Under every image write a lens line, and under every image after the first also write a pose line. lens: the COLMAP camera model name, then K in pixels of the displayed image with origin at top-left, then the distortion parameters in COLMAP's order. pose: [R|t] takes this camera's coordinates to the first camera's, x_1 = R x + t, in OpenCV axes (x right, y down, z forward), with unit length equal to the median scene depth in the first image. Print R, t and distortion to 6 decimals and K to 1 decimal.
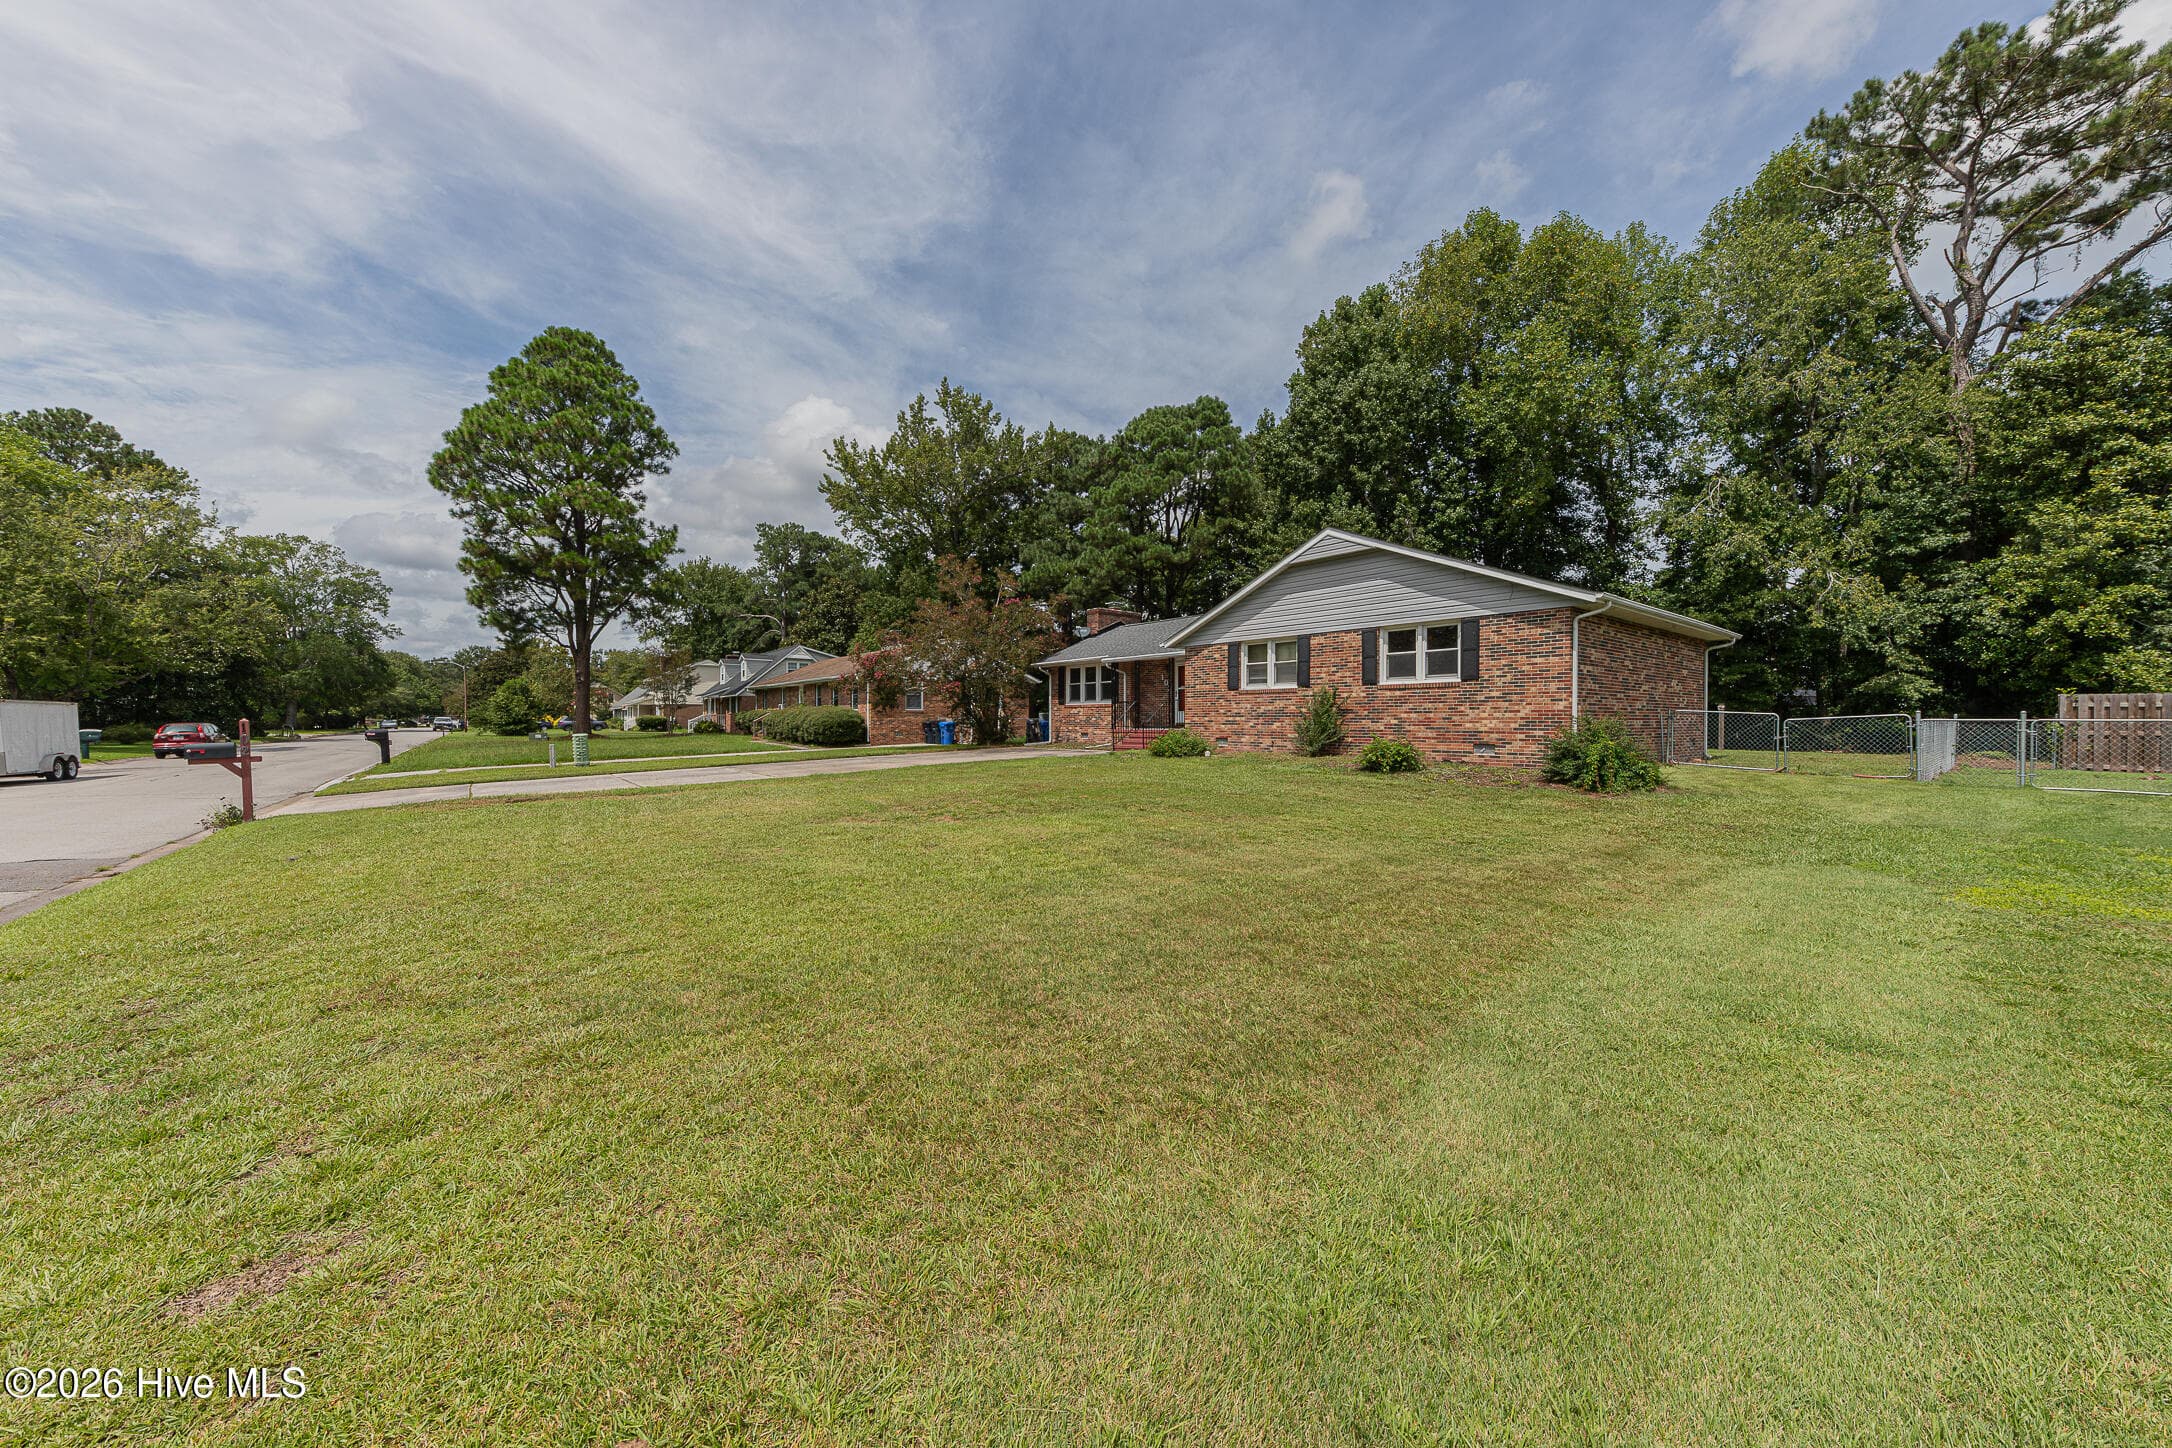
lens RADIAL K [[755.1, 0, 1086.3], [0, 755.1, 737.5], [0, 0, 1]] dist [0.003556, -0.000127]
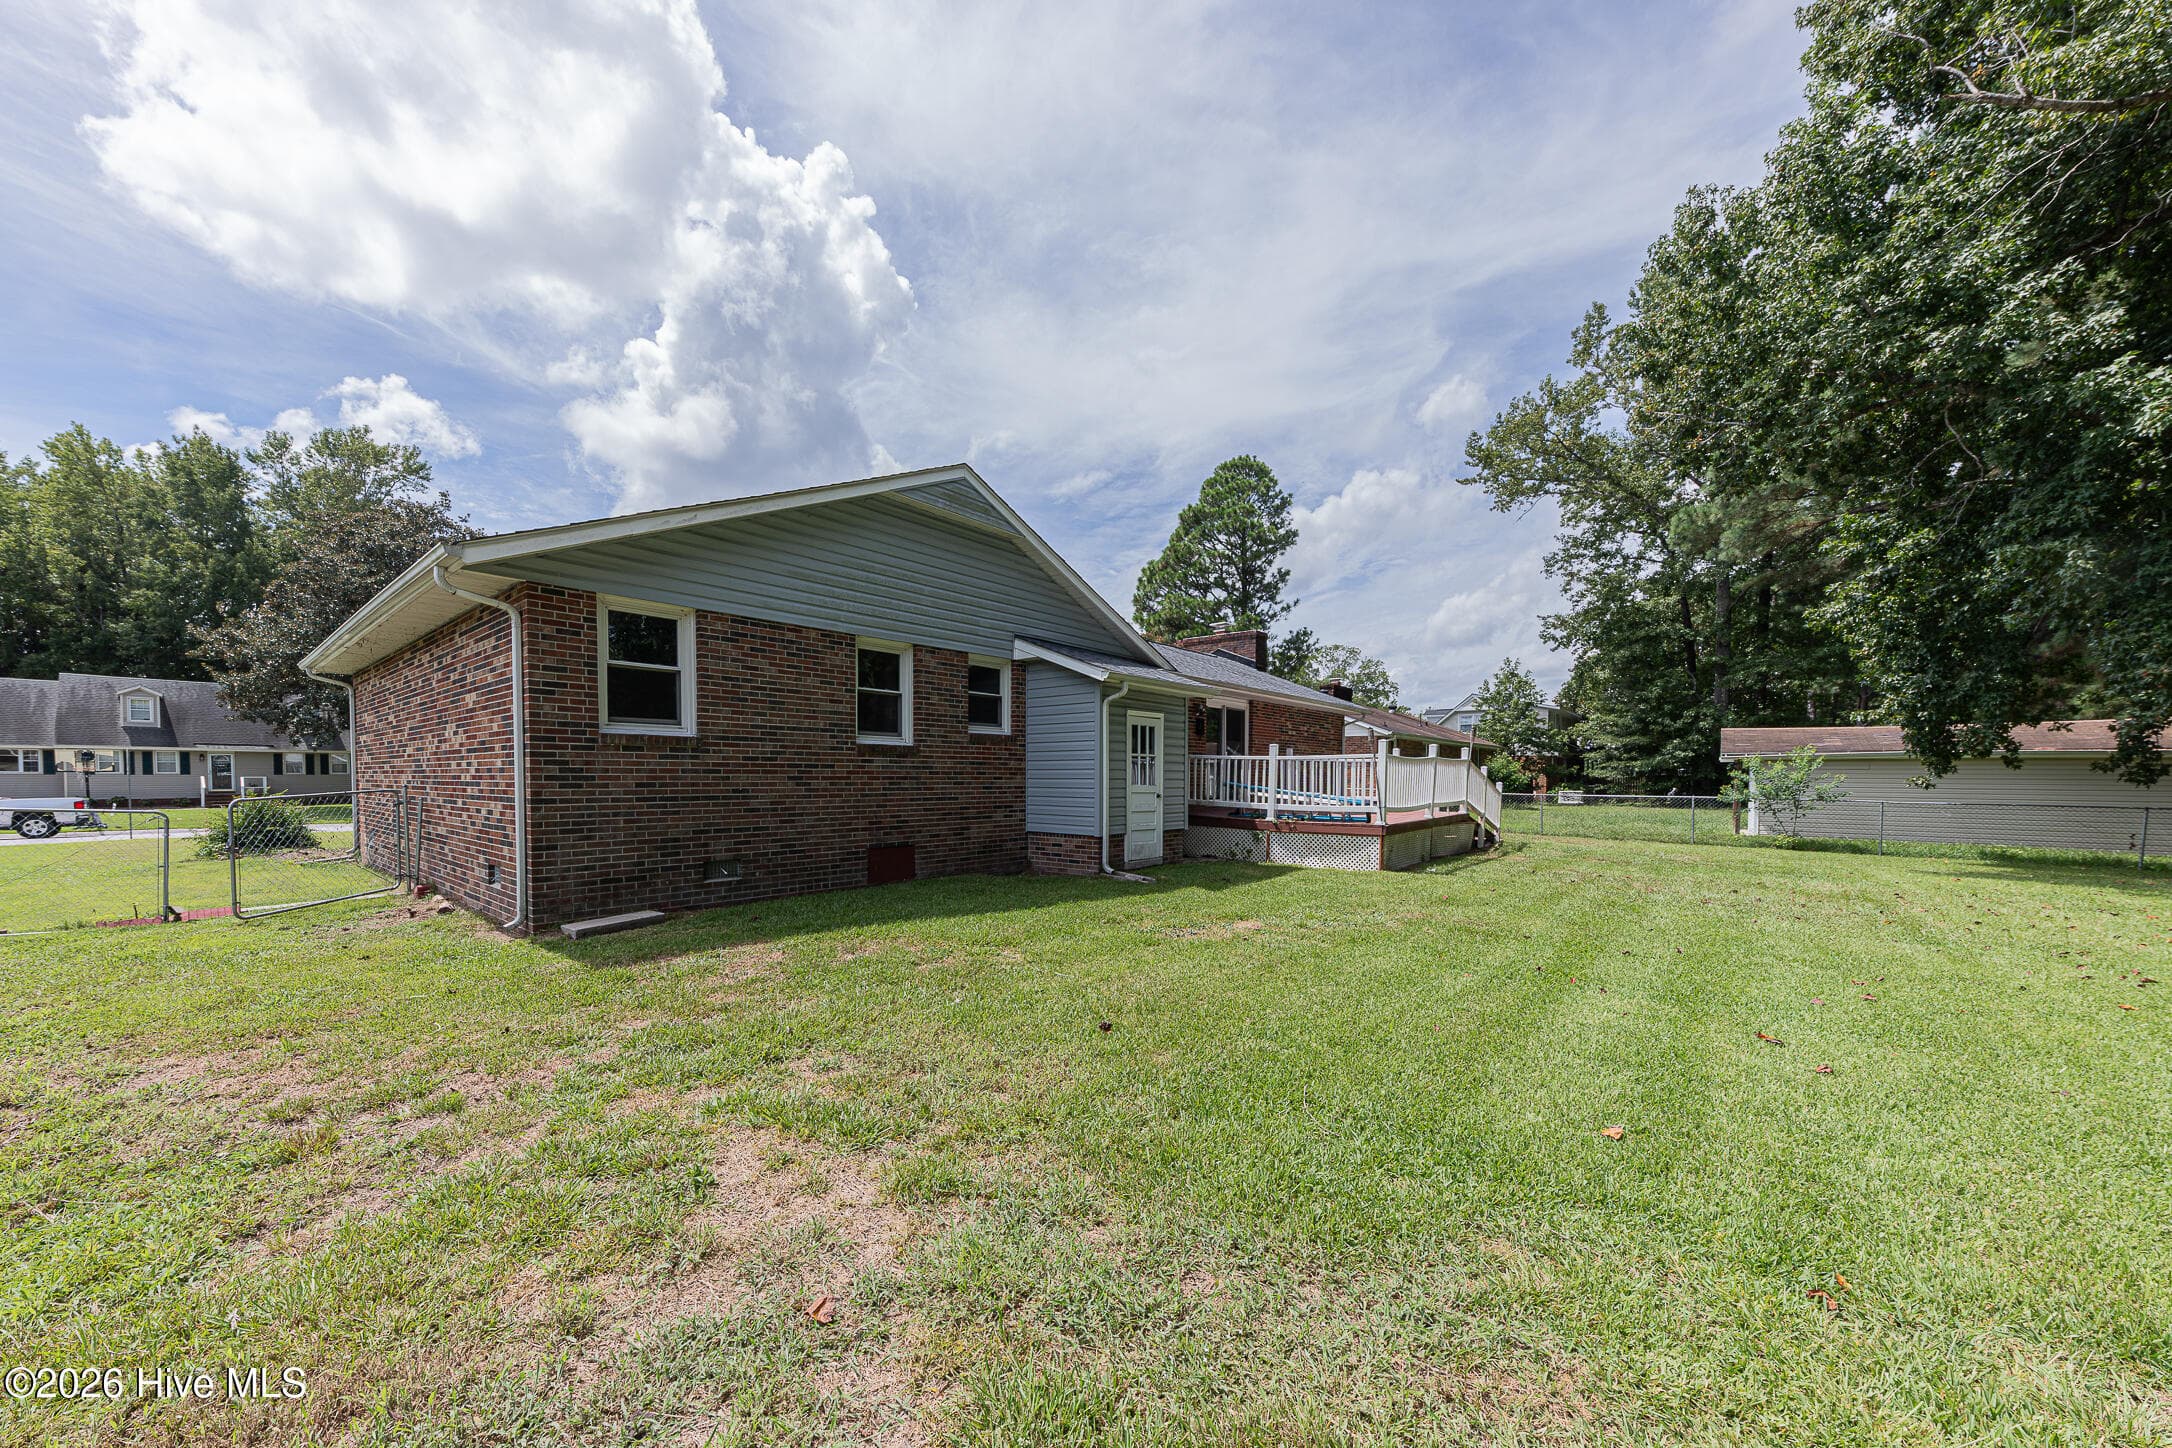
lens RADIAL K [[772.8, 0, 1020.1], [0, 772.8, 801.5], [0, 0, 1]] dist [-0.001273, 0.002118]
pose [[0.154648, 0.032275, -0.987442, 0.848916], [-0.021631, 0.999337, 0.029276, -0.032420], [0.987733, 0.016832, 0.155243, 0.828581]]
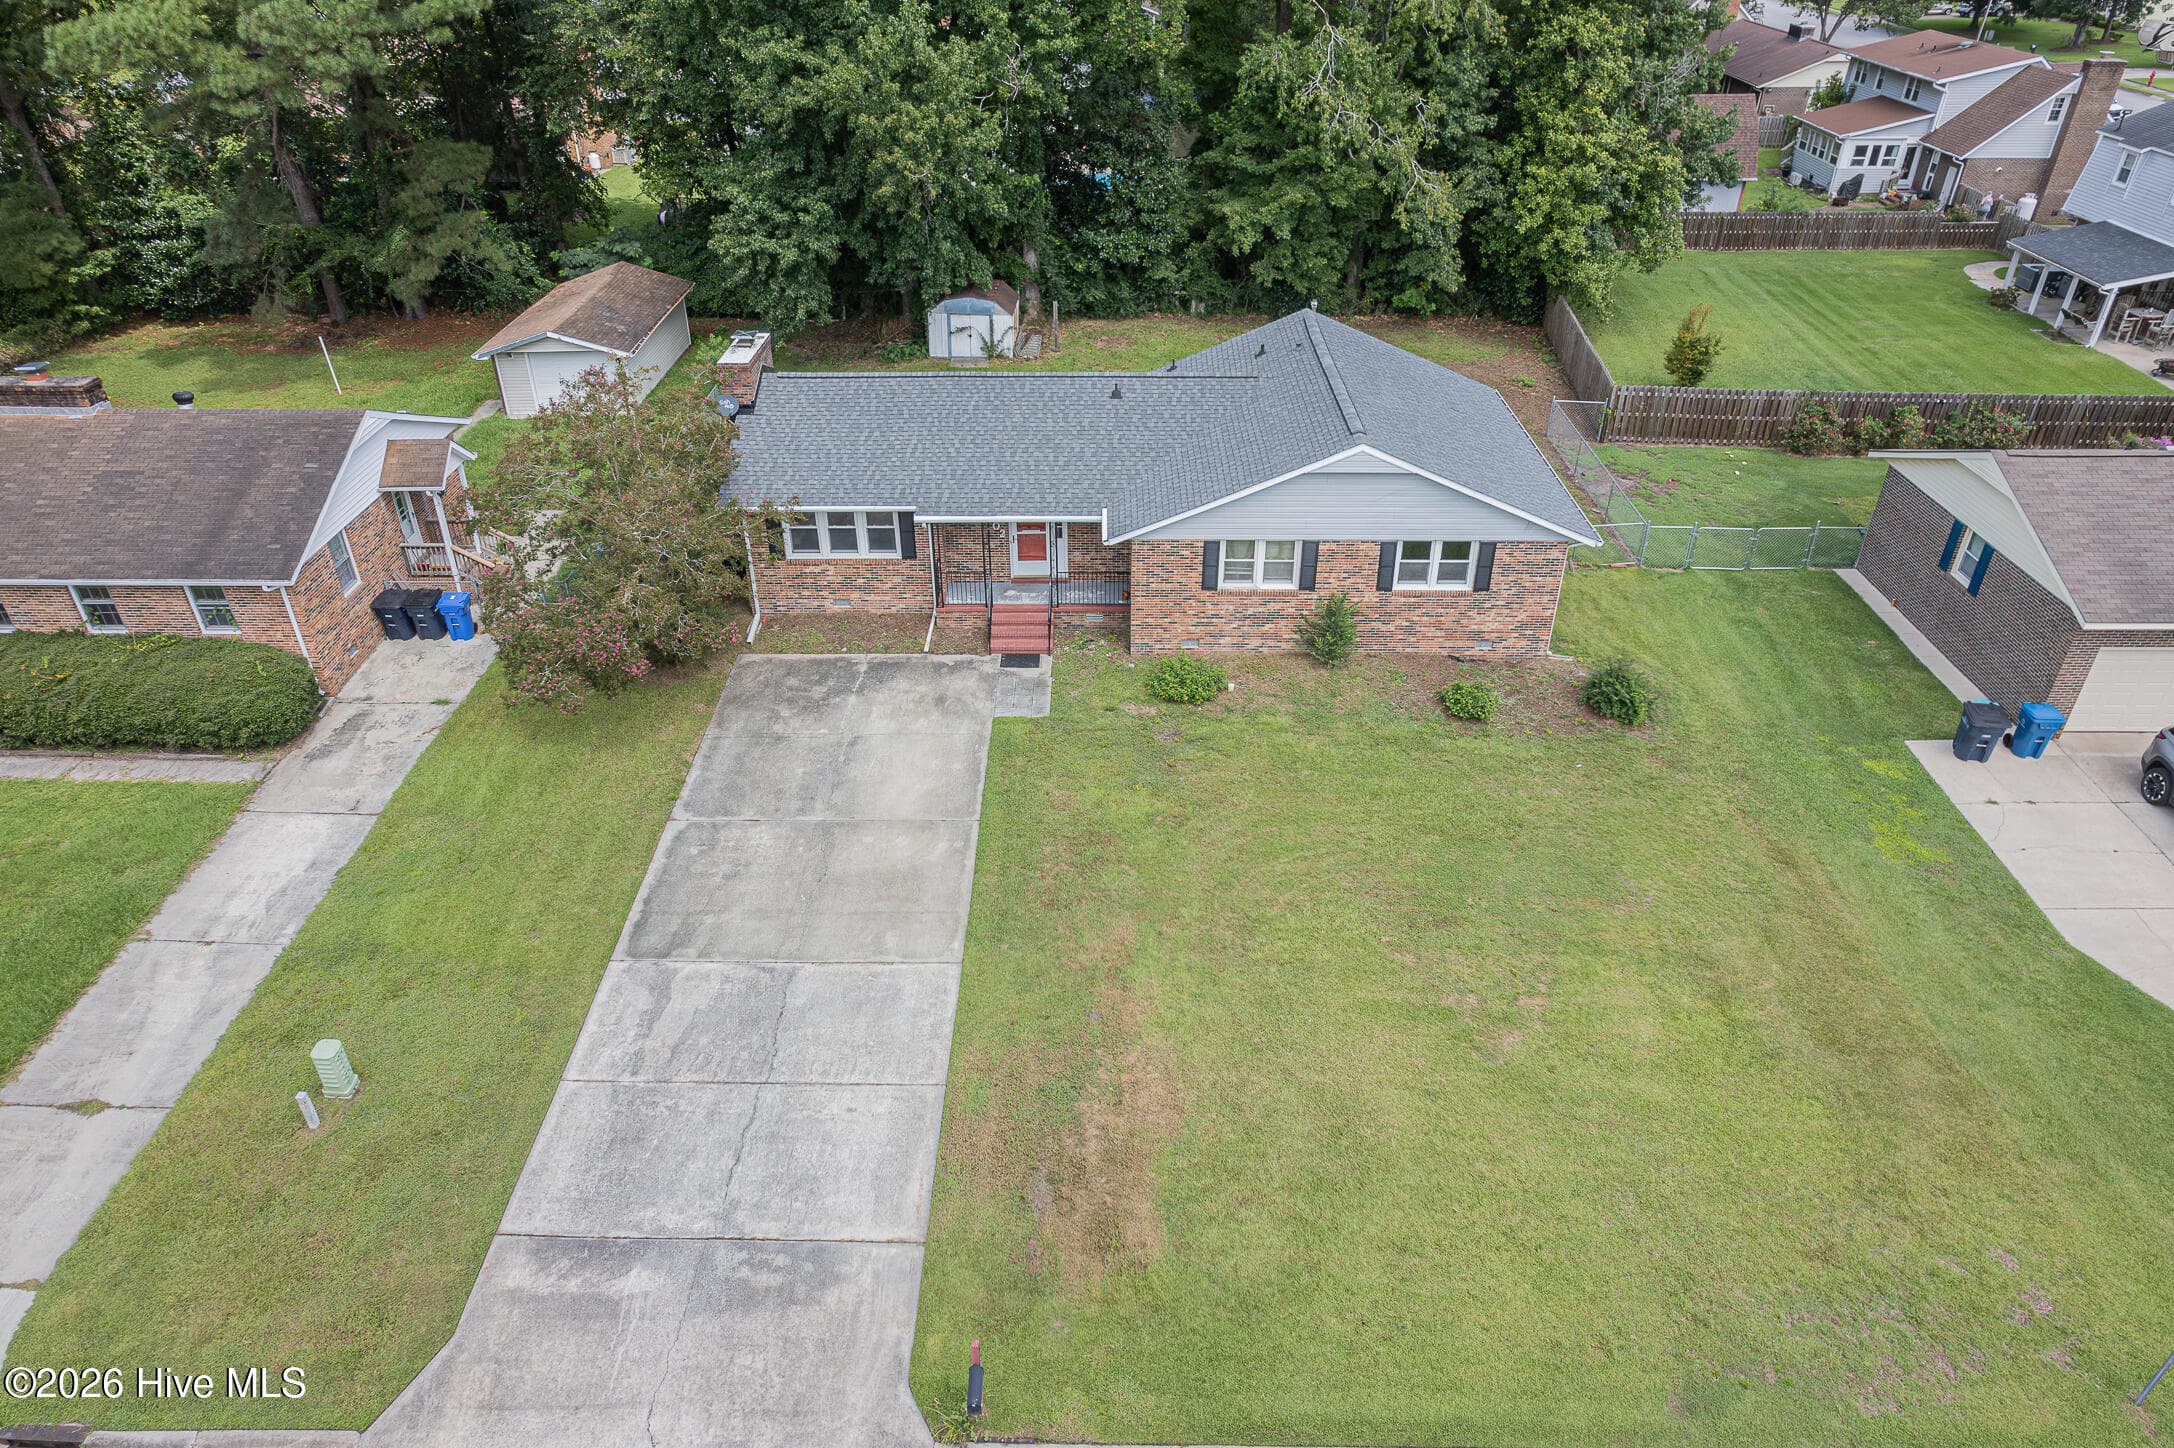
lens RADIAL K [[1390.2, 0, 1089.3], [0, 1390.2, 730.3], [0, 0, 1]] dist [-0.074834, 0.079393]
pose [[0.638139, -0.422783, 0.643454, -0.702933], [0.023184, 0.845913, 0.532816, -0.557714], [-0.769572, -0.325092, 0.549612, 0.139928]]
